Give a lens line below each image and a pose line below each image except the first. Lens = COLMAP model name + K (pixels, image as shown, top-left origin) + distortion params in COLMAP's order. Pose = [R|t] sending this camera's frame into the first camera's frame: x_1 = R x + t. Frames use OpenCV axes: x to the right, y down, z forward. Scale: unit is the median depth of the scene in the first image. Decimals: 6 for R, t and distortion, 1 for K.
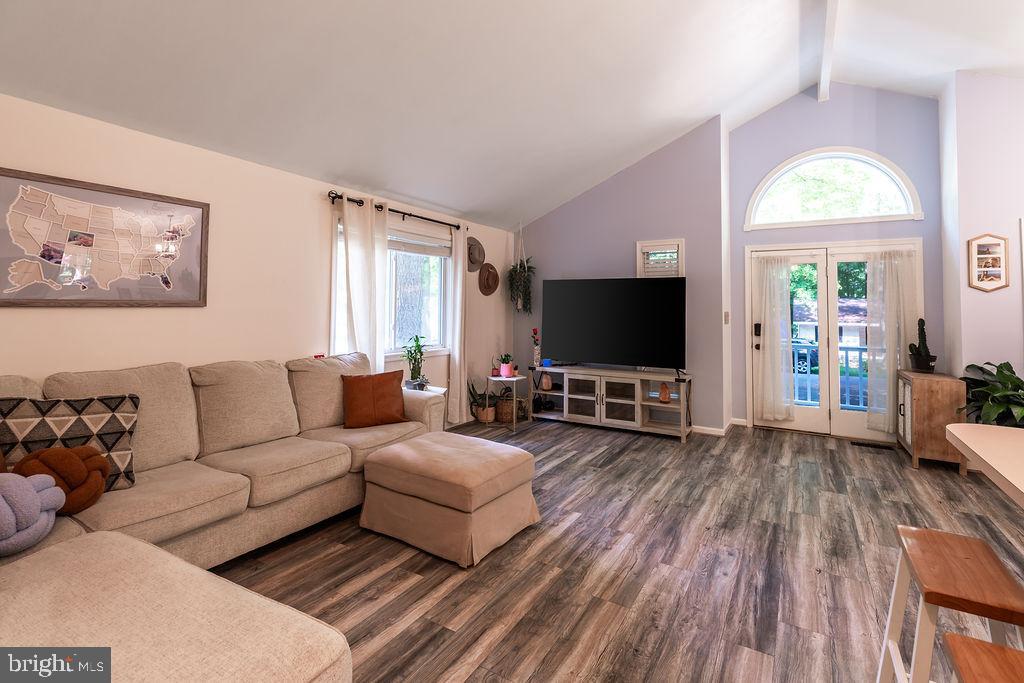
lens RADIAL K [[463.3, 0, 544.3], [0, 463.3, 289.1], [0, 0, 1]] dist [0.007396, -0.000447]
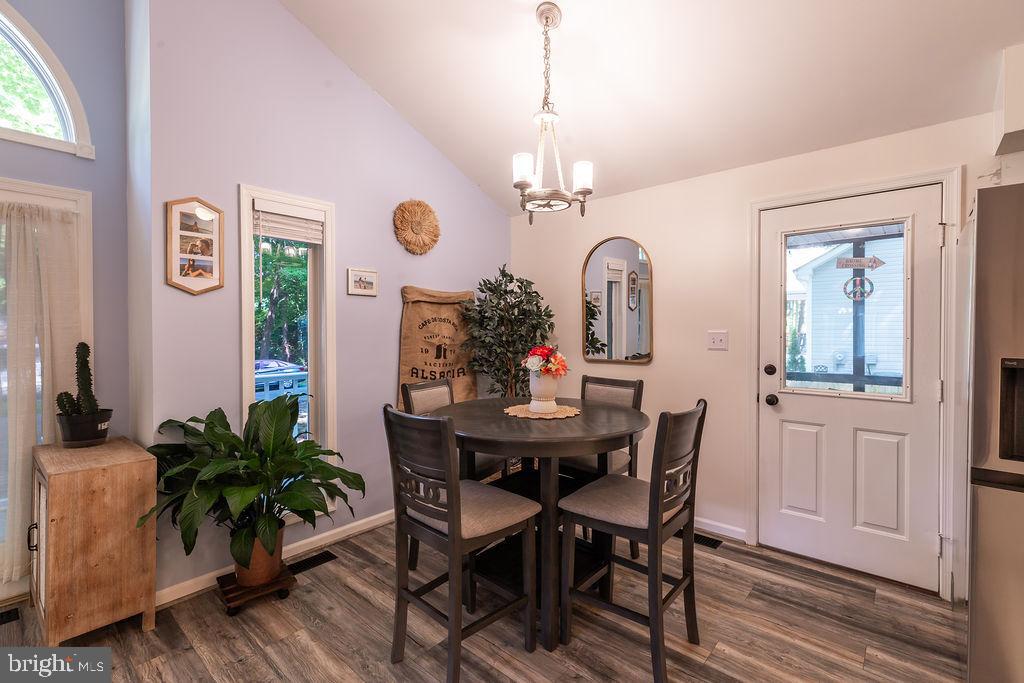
lens RADIAL K [[463.3, 0, 490.6], [0, 463.3, 332.8], [0, 0, 1]] dist [0.007396, -0.000447]
pose [[0.235732, -0.018953, 0.971633, 0.461349], [-0.036710, 0.998923, 0.028392, 0.023760], [-0.971125, -0.042362, 0.234782, 0.489639]]
